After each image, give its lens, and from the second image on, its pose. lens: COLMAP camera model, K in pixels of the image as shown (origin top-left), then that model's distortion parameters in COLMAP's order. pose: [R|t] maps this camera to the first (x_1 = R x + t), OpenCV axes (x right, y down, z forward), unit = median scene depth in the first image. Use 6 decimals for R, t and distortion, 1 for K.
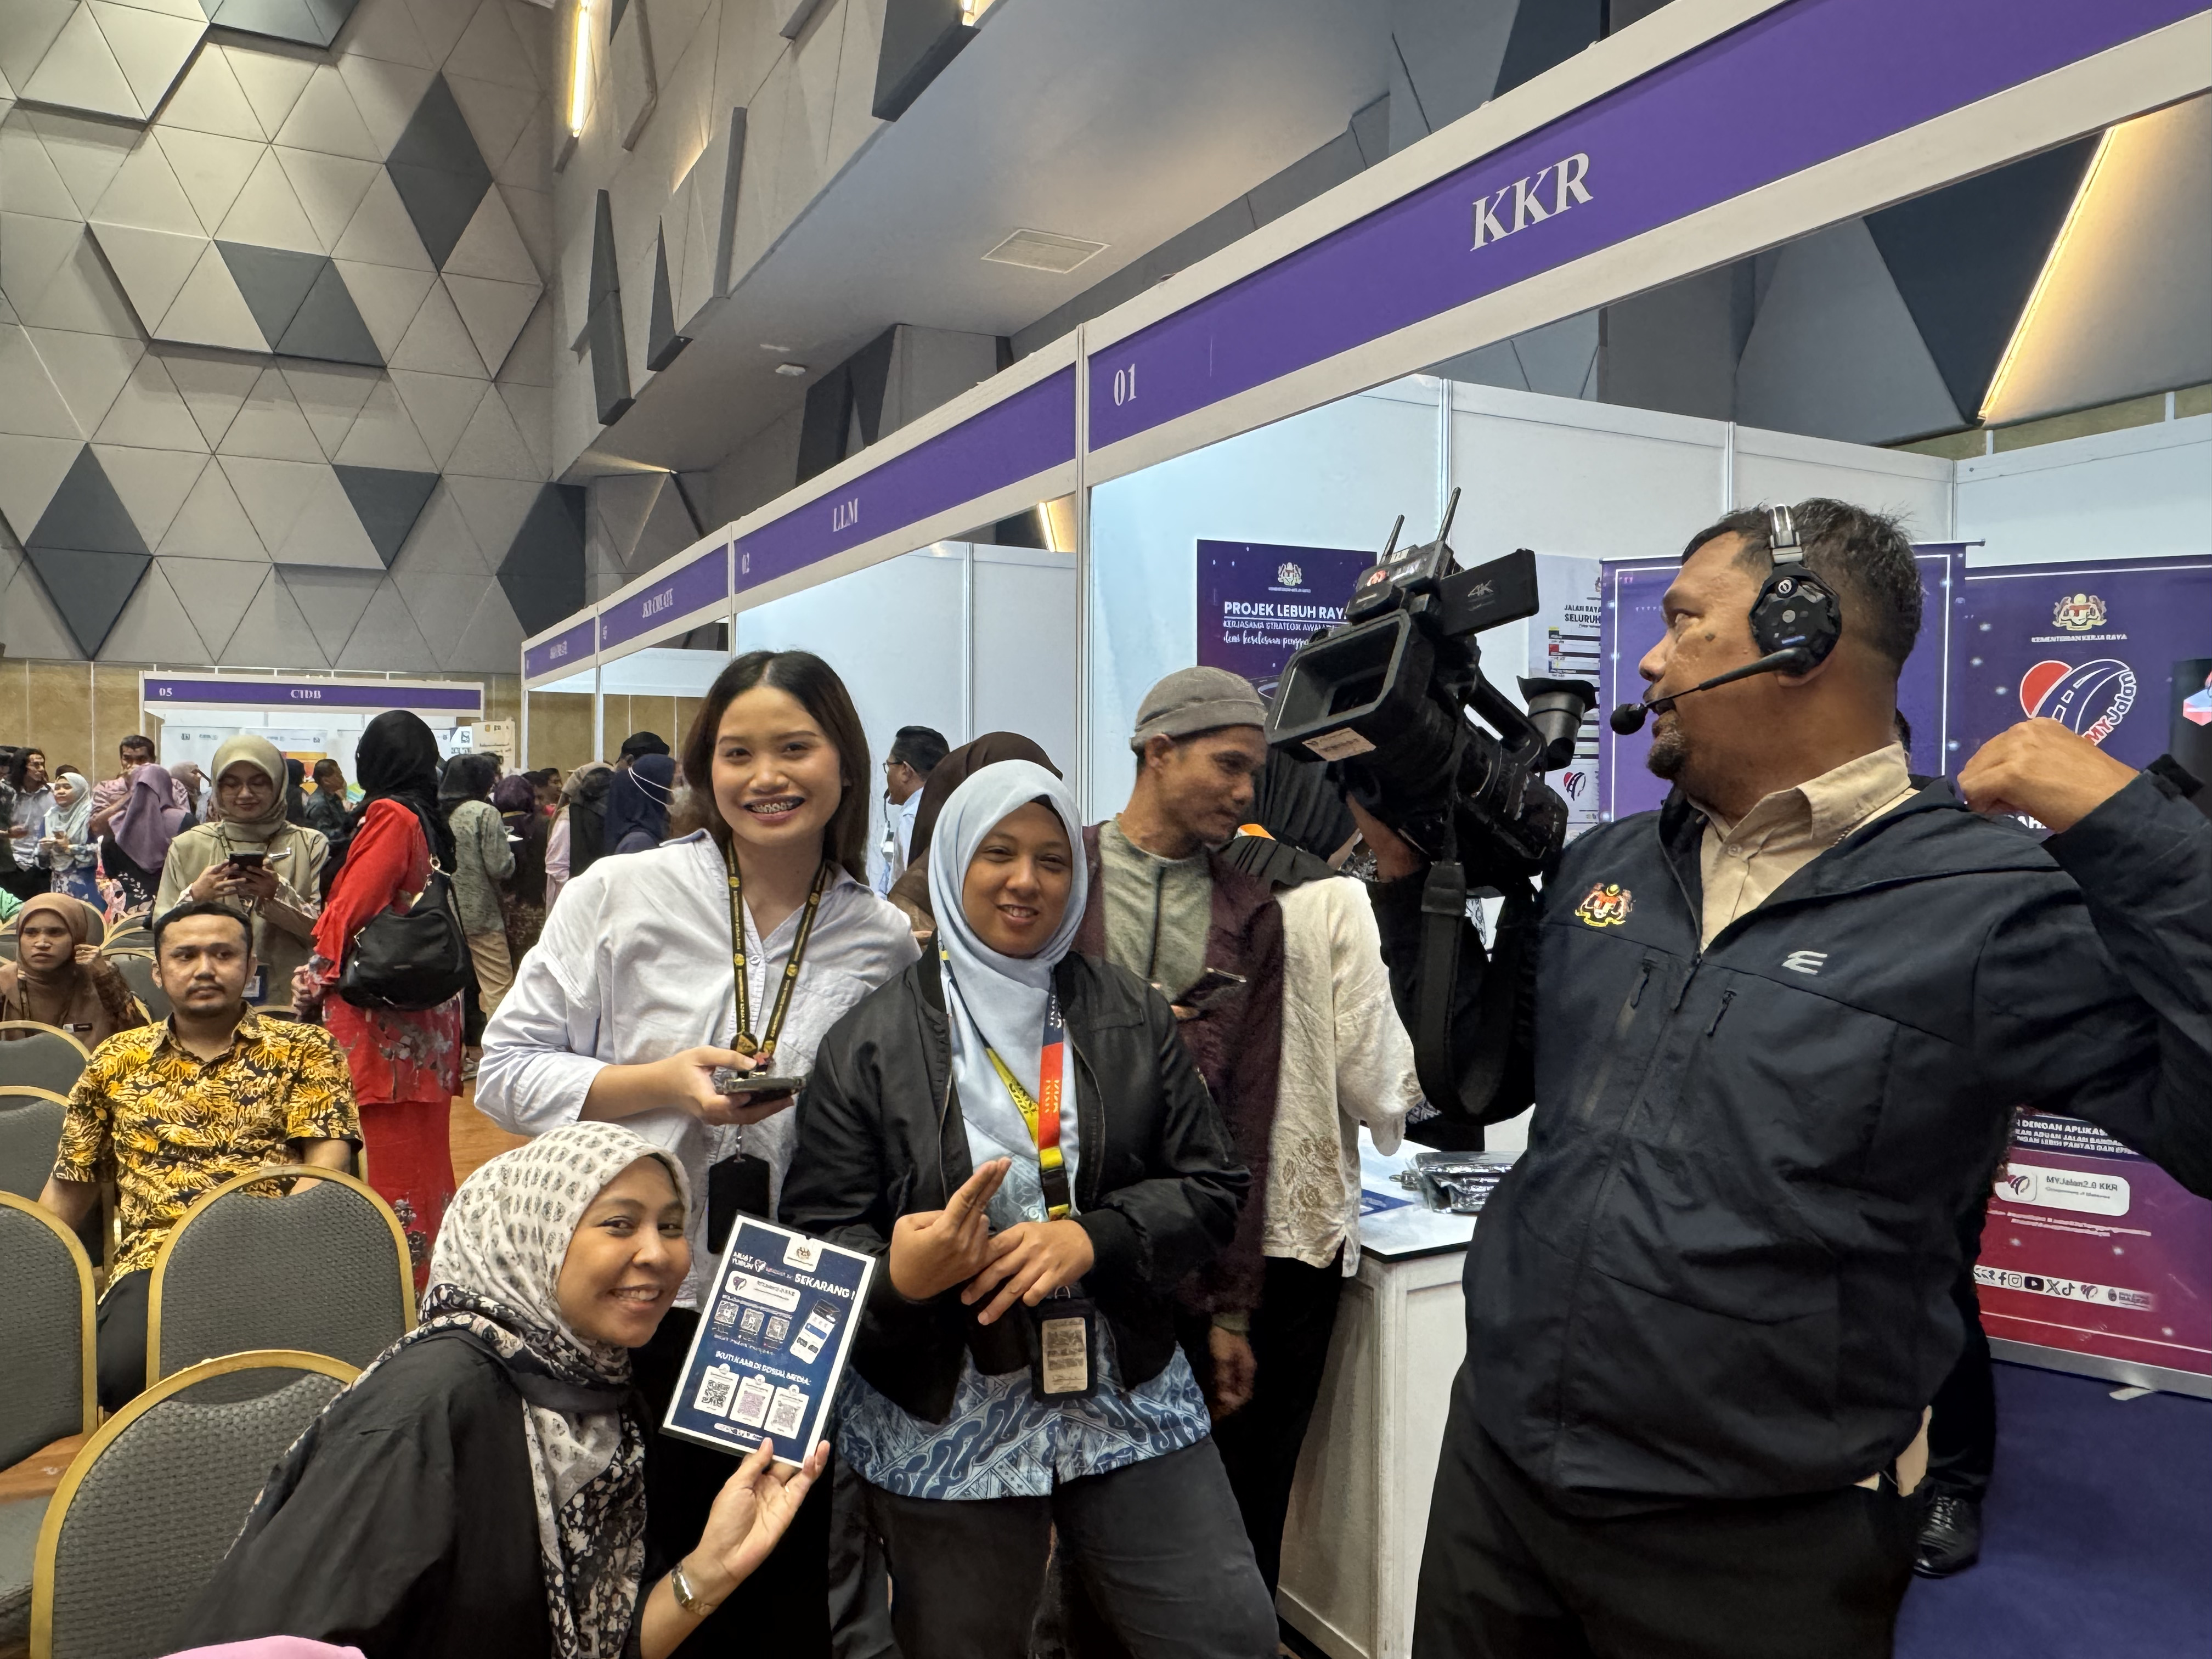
lens RADIAL K [[1566.0, 0, 1081.2], [0, 1566.0, 812.1], [0, 0, 1]] dist [0.024515, -0.036136]
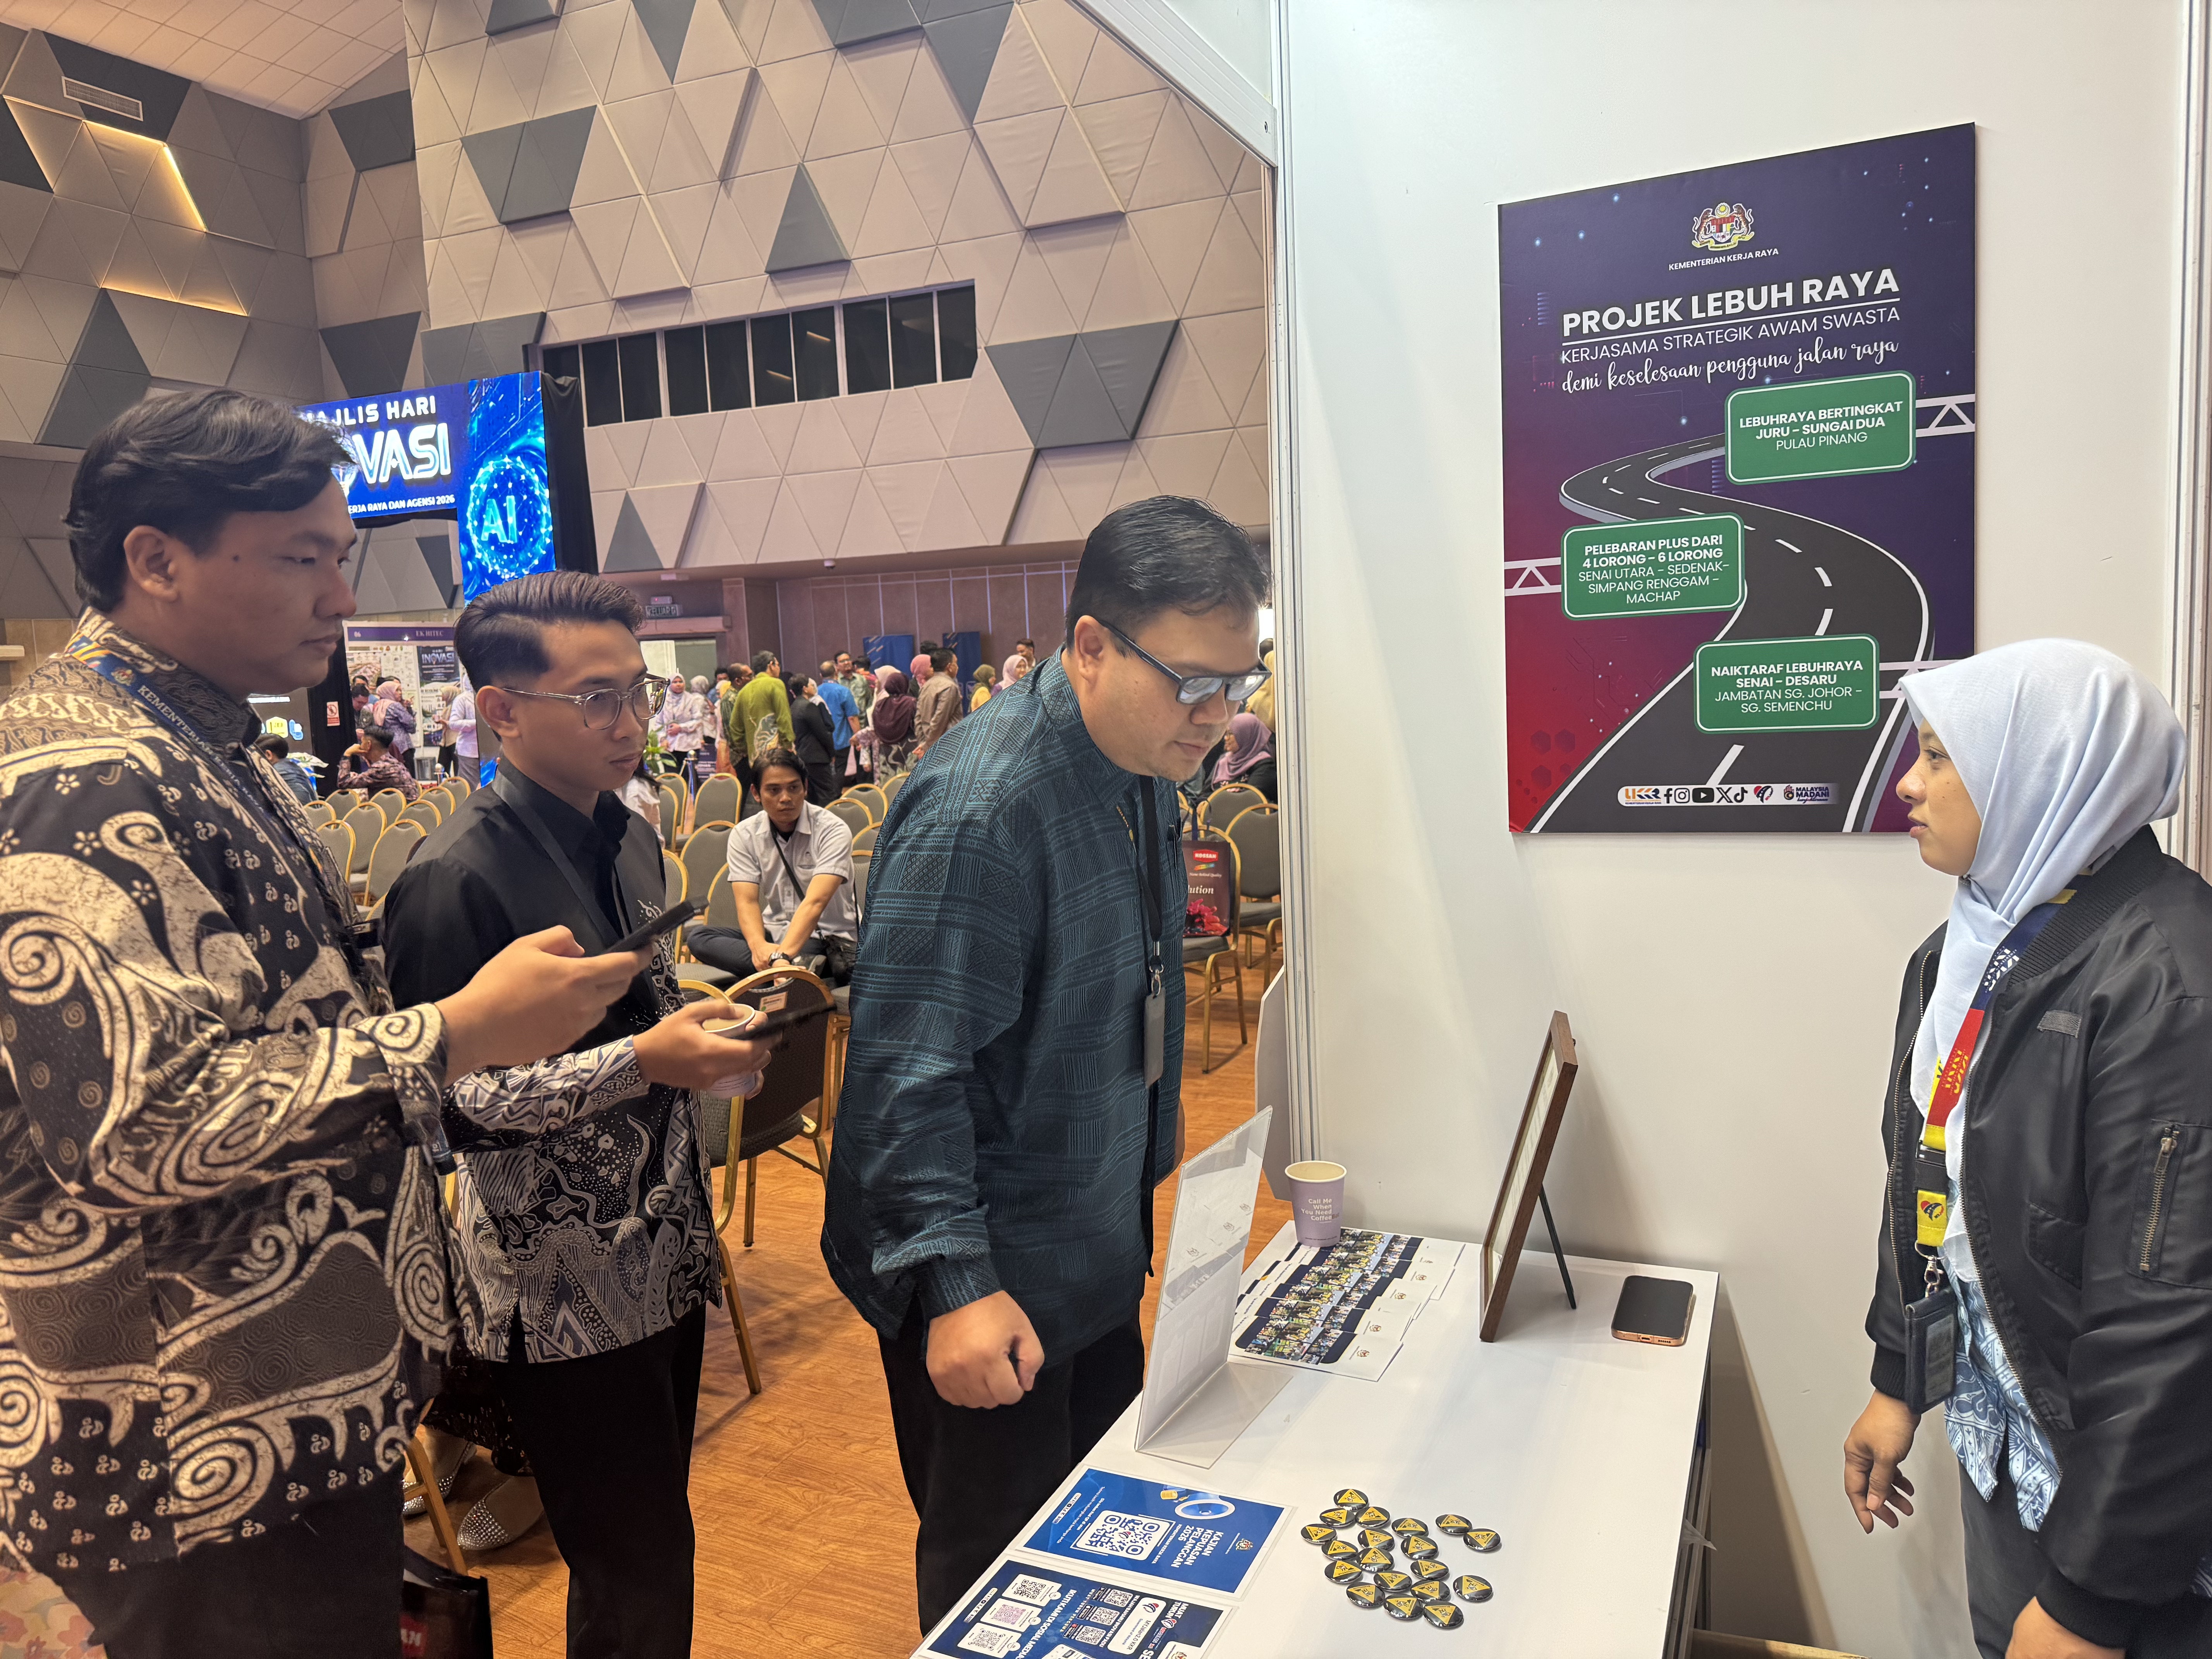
lens RADIAL K [[1566.0, 0, 1106.7], [0, 1566.0, 832.3], [0, 0, 1]] dist [0.024515, -0.036136]
pose [[0.613789, 0.052759, -0.787705, 0.385437], [0.032419, 0.995238, 0.091921, -0.014232], [0.788804, -0.081957, 0.609156, 0.501910]]
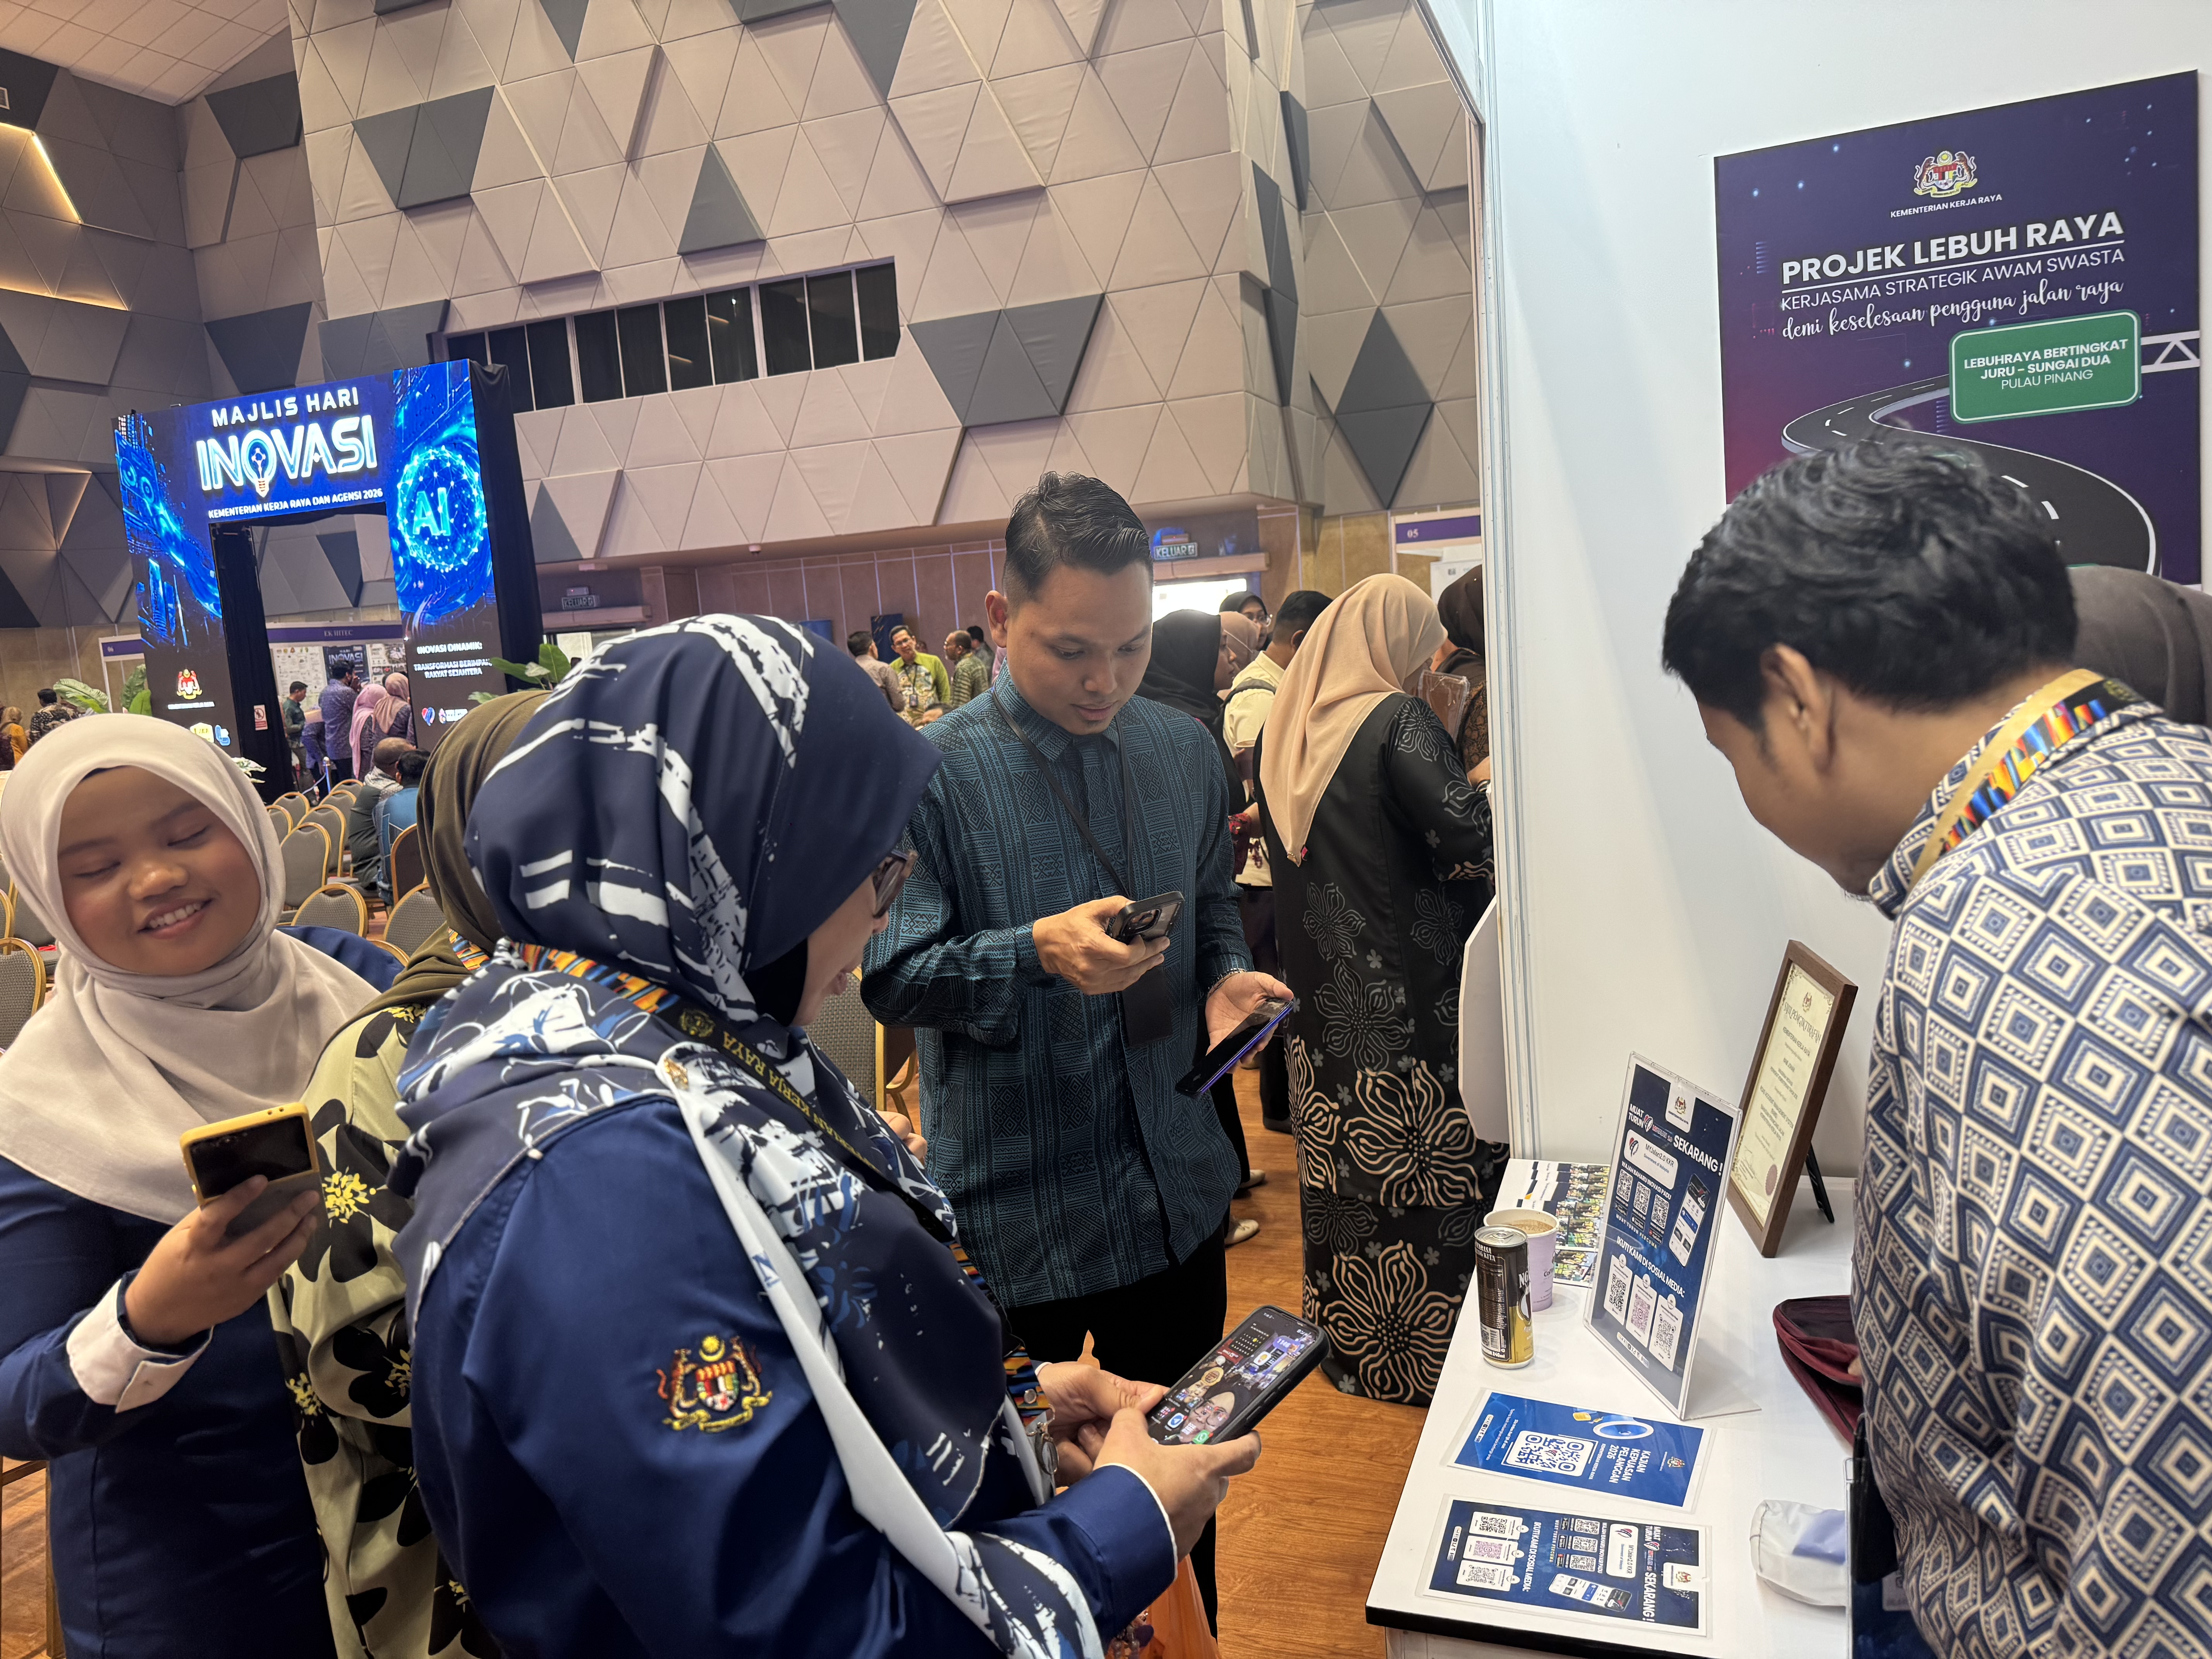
lens RADIAL K [[1566.0, 0, 1086.7], [0, 1566.0, 834.6], [0, 0, 1]] dist [0.024515, -0.036136]
pose [[0.654552, 0.040005, -0.754958, 0.321511], [0.064953, 0.991931, 0.108877, -0.012783], [0.753222, -0.120303, 0.646672, 0.411472]]
